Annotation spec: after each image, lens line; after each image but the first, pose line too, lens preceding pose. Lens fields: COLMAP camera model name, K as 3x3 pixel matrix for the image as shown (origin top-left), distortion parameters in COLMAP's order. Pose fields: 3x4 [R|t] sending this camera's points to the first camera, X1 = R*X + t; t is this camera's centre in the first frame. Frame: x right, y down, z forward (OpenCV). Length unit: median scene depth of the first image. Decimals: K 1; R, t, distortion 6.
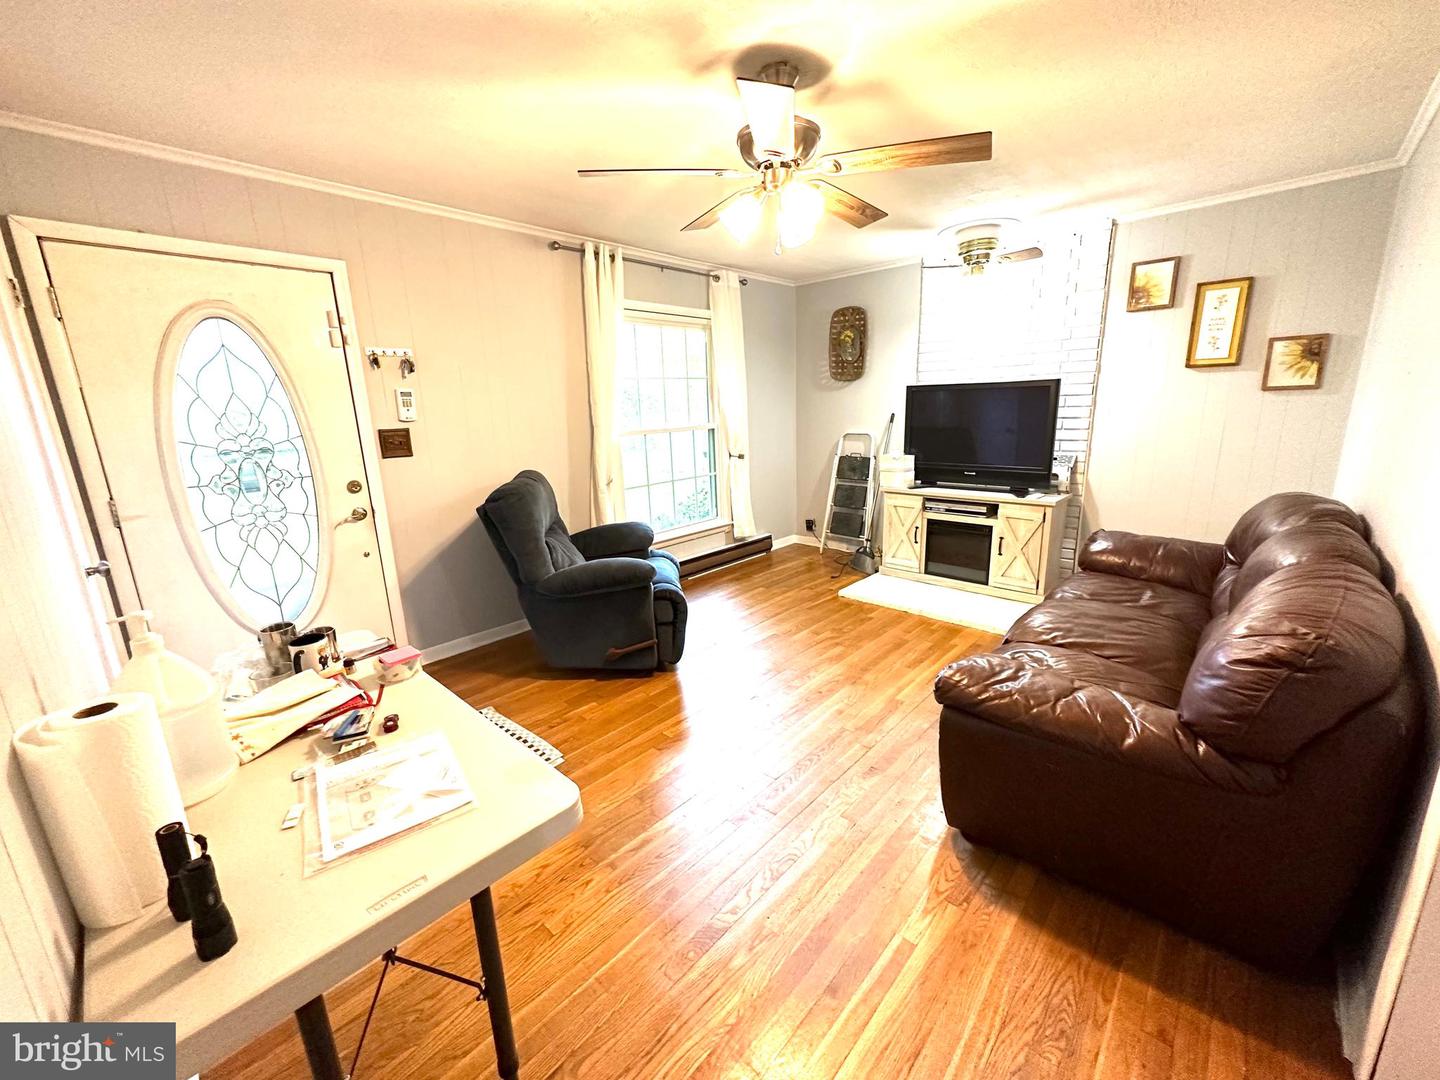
lens RADIAL K [[576.7, 0, 716.8], [0, 576.7, 535.8], [0, 0, 1]] dist [-0.001187, 0.000457]
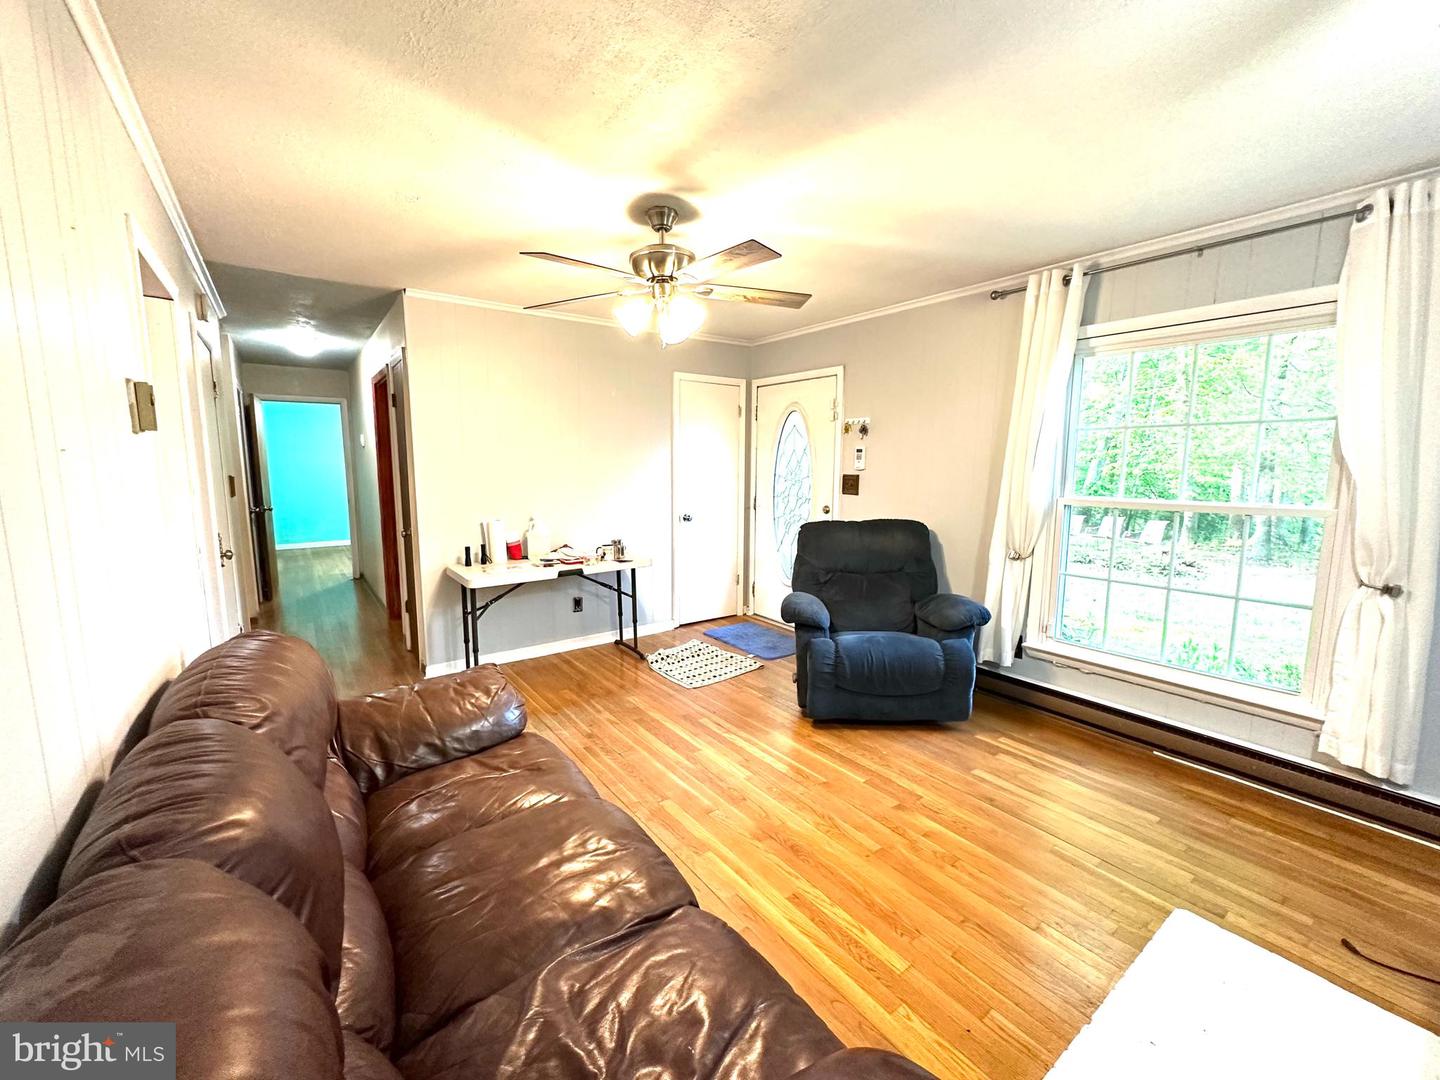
lens RADIAL K [[576.7, 0, 717.3], [0, 576.7, 534.3], [0, 0, 1]] dist [-0.001187, 0.000457]
pose [[-0.177964, 0.152207, -0.972194, 0.788415], [-0.219803, 0.956855, 0.190042, -0.212999], [0.959174, 0.247512, -0.136830, 0.804357]]
